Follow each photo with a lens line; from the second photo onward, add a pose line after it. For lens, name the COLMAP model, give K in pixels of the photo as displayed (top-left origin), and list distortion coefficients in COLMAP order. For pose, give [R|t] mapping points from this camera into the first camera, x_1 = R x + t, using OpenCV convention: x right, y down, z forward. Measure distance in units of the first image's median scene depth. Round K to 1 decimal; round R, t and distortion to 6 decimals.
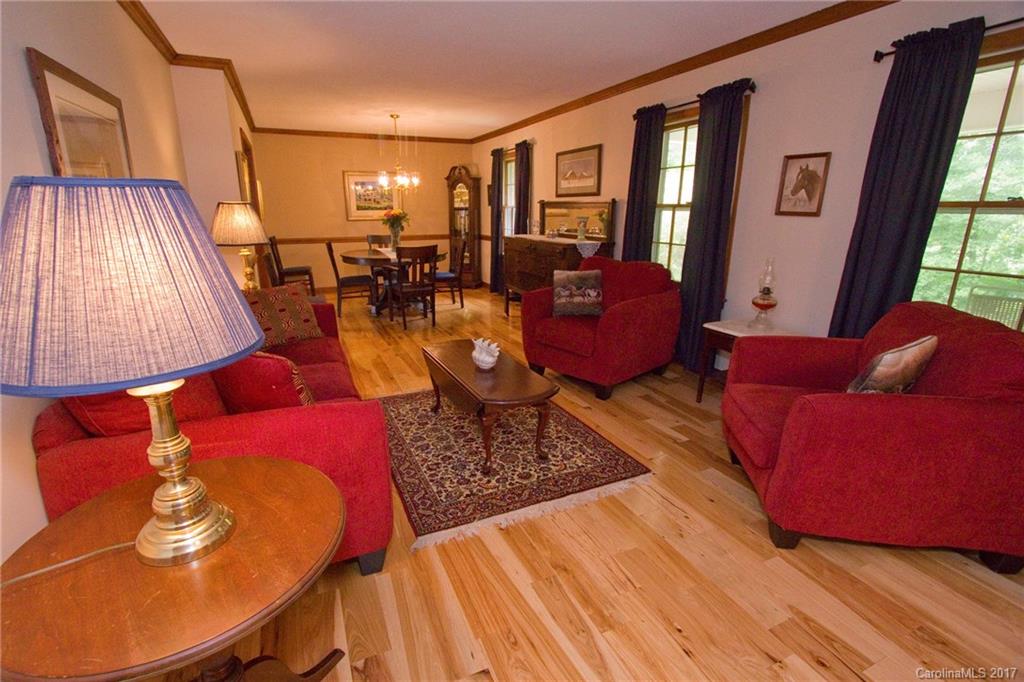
lens RADIAL K [[479.9, 0, 512.0], [0, 479.9, 341.0], [0, 0, 1]] dist [-0.015984, -0.000068]
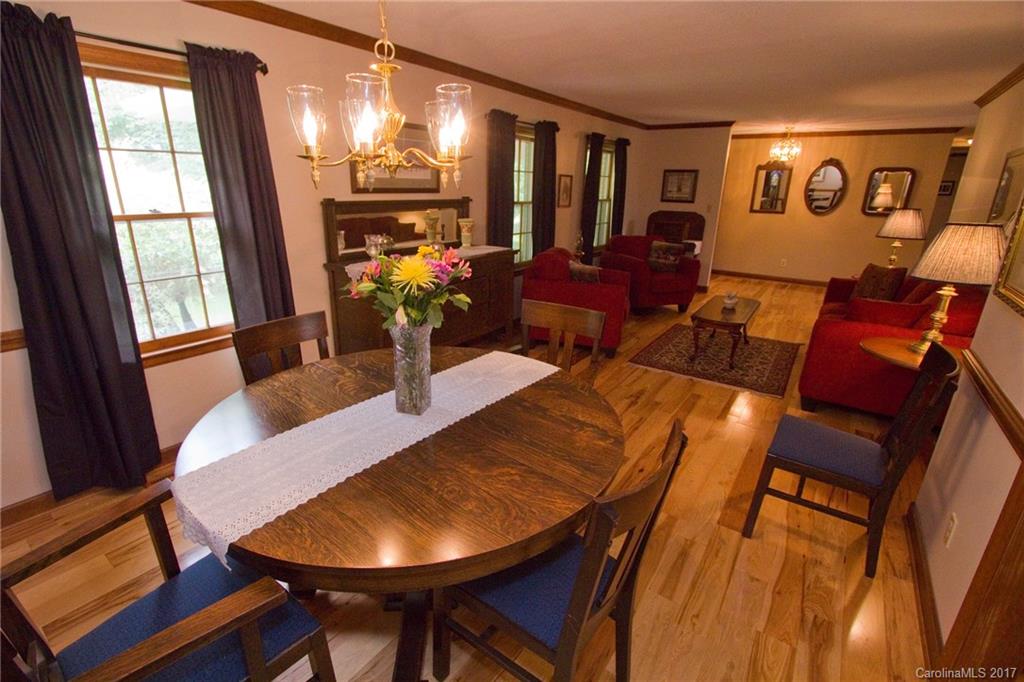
lens RADIAL K [[479.9, 0, 512.0], [0, 479.9, 341.0], [0, 0, 1]] dist [-0.015984, -0.000068]
pose [[-0.512398, -0.227451, 0.828079, -0.774737], [0.255782, 0.880095, 0.400011, -0.484762], [-0.819771, 0.416773, -0.392781, 1.706382]]
